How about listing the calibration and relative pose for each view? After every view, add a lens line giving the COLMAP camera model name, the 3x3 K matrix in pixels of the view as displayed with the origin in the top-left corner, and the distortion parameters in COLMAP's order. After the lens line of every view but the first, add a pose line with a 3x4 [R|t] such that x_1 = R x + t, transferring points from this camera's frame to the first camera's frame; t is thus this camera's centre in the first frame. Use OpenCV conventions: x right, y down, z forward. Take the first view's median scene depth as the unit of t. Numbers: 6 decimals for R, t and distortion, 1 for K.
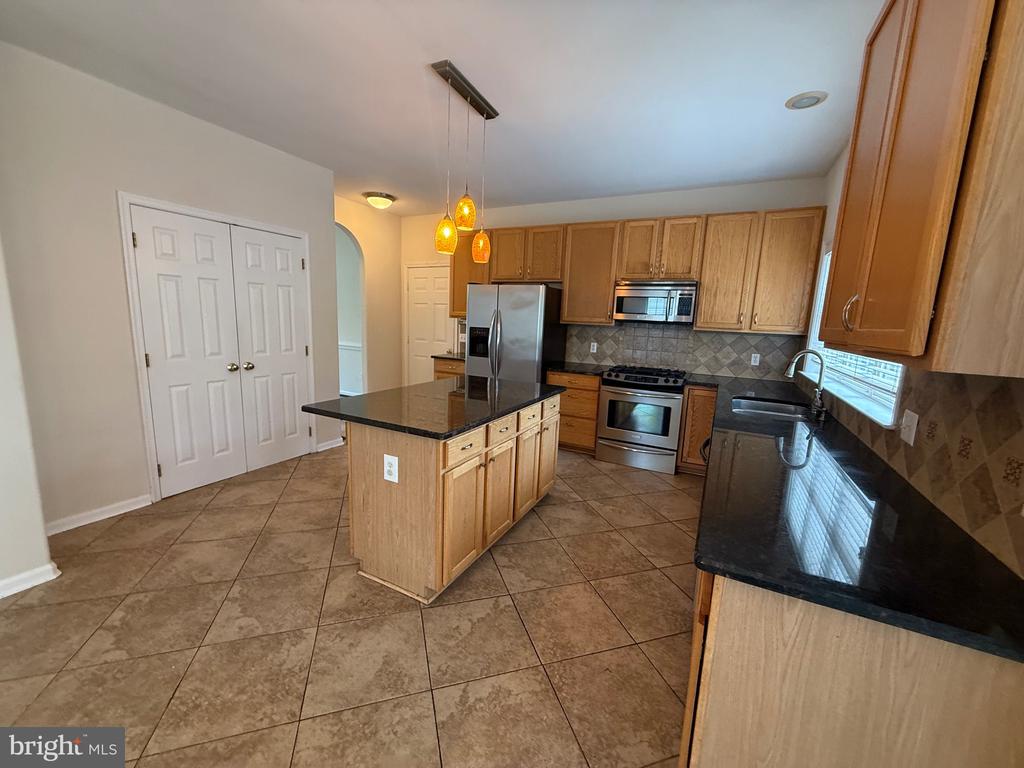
lens RADIAL K [[410.6, 0, 512.0], [0, 410.6, 384.0], [0, 0, 1]] dist [0.001772, 0.000169]
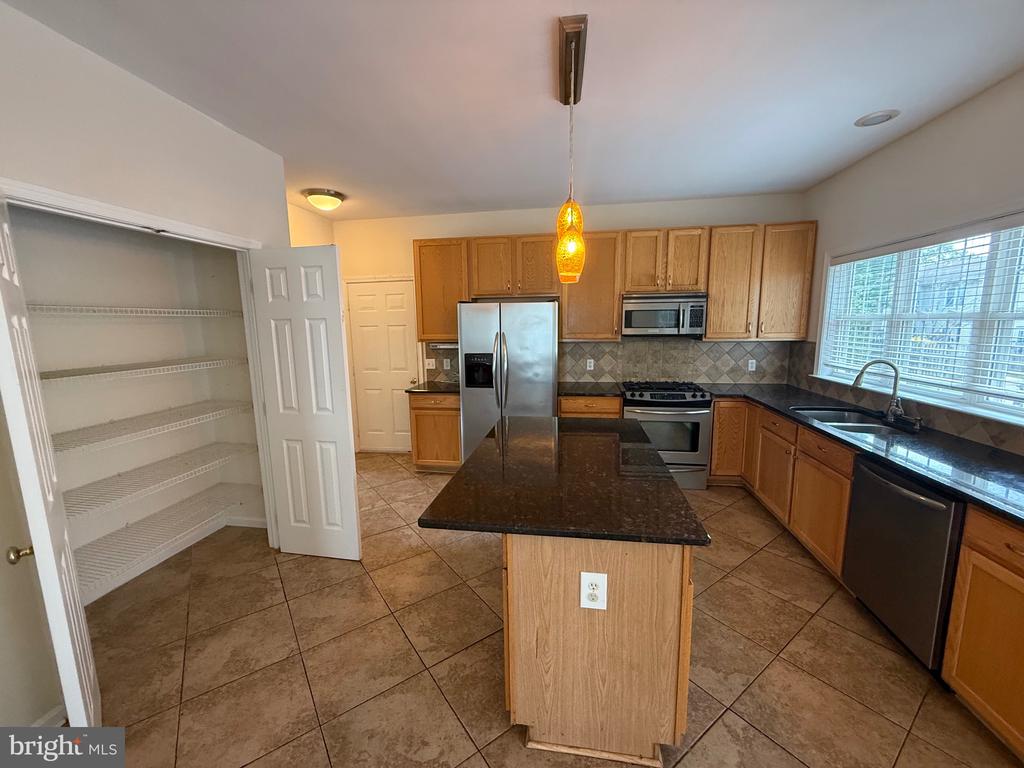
lens RADIAL K [[410.6, 0, 512.0], [0, 410.6, 384.0], [0, 0, 1]] dist [0.001772, 0.000169]
pose [[0.947550, -0.099541, 0.303712, -0.311655], [0.102748, 0.994692, 0.005443, -0.081934], [-0.302642, 0.026048, 0.952748, 0.195580]]
